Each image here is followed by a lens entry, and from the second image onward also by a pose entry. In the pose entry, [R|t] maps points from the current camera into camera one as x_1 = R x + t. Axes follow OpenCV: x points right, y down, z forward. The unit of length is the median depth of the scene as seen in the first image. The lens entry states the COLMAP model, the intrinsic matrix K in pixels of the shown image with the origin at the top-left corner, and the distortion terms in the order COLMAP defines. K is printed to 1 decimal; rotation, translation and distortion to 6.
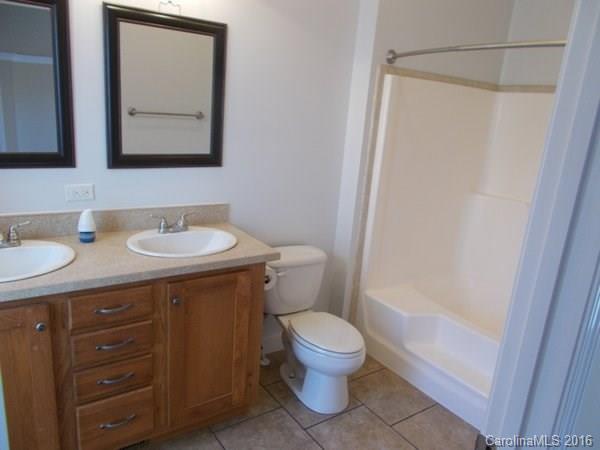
lens RADIAL K [[451.1, 0, 300.0], [0, 451.1, 225.0], [0, 0, 1]] dist [-0.010142, -0.003900]
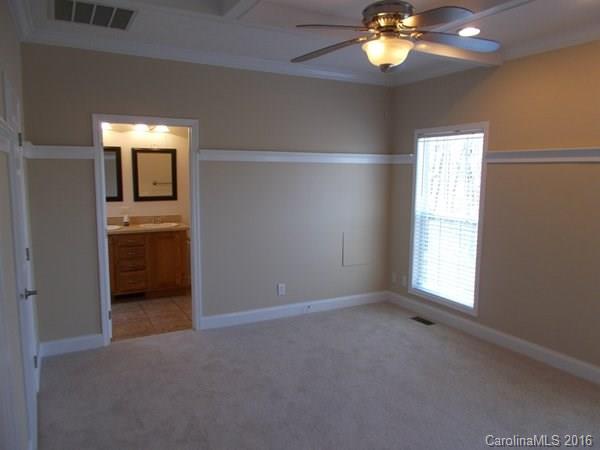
lens RADIAL K [[451.1, 0, 300.0], [0, 451.1, 225.0], [0, 0, 1]] dist [-0.010142, -0.003900]
pose [[0.991157, -0.051795, -0.122166, 0.969372], [0.033619, 0.988653, -0.146408, 0.480110], [0.128363, 0.141007, 0.981652, -1.668393]]
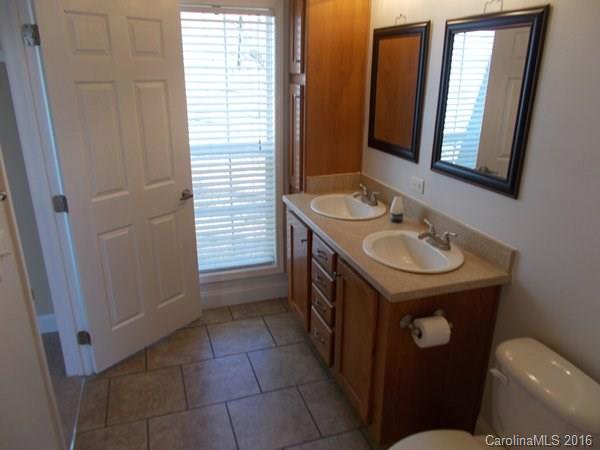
lens RADIAL K [[451.1, 0, 300.0], [0, 451.1, 225.0], [0, 0, 1]] dist [-0.010142, -0.003900]
pose [[-0.273893, 0.242235, -0.930755, 0.725910], [-0.275785, 0.907340, 0.317296, -0.264716], [0.921371, 0.343593, -0.181709, 0.946305]]
